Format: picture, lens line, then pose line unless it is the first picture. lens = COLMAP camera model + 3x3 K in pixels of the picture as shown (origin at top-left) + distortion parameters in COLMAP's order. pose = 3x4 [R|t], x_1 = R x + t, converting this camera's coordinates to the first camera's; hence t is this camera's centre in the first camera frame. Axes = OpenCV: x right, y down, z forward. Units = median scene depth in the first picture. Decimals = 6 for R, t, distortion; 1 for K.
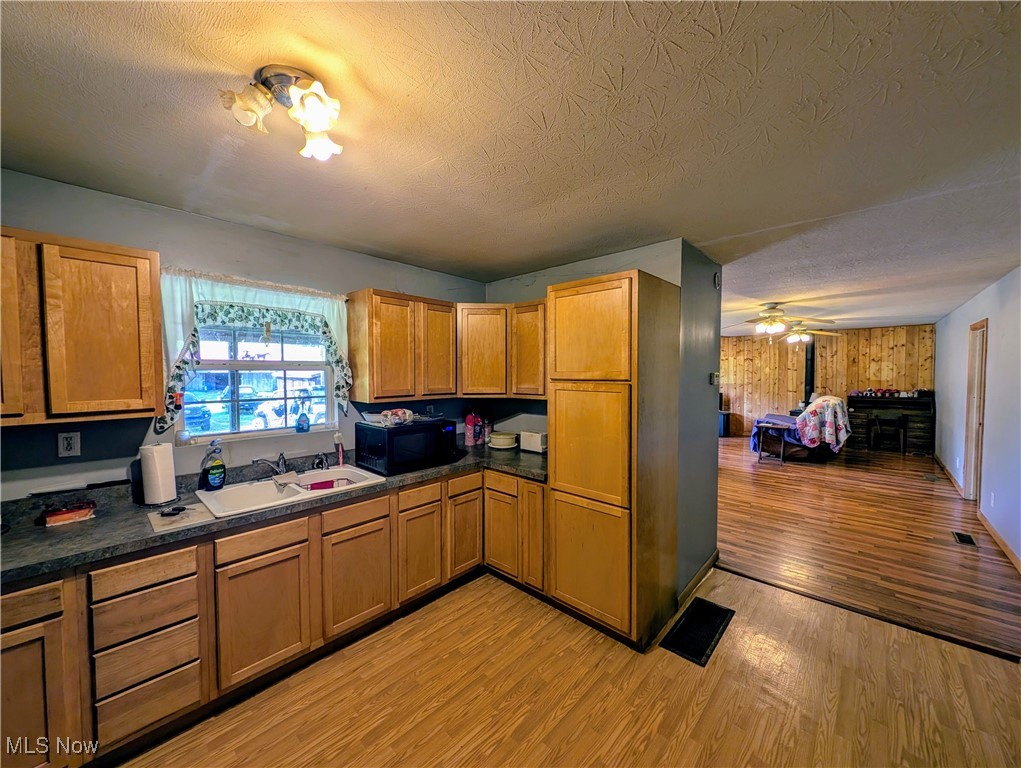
lens RADIAL K [[384.5, 0, 513.7], [0, 384.5, 384.2], [0, 0, 1]] dist [-0.000375, -0.000422]
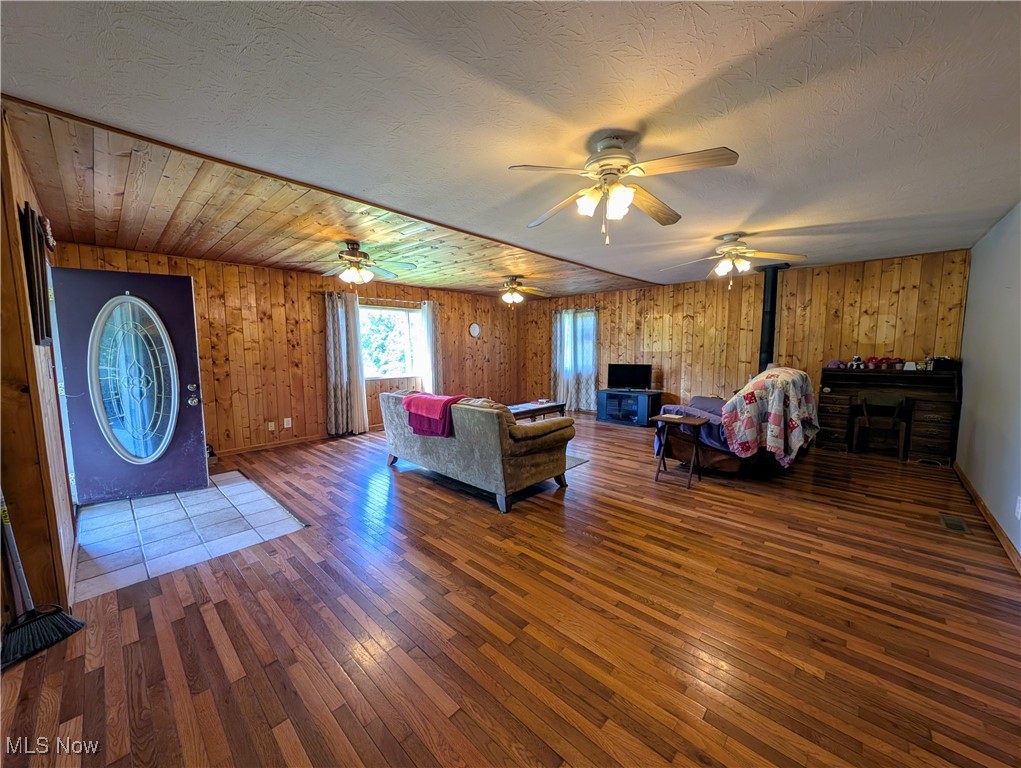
lens RADIAL K [[384.5, 0, 507.2], [0, 384.5, 384.5], [0, 0, 1]] dist [-0.000375, -0.000422]
pose [[0.999955, 0.000252, -0.009471, 0.373284], [0.000397, 0.997657, 0.068409, 0.014305], [0.009466, -0.068410, 0.997612, 0.376369]]
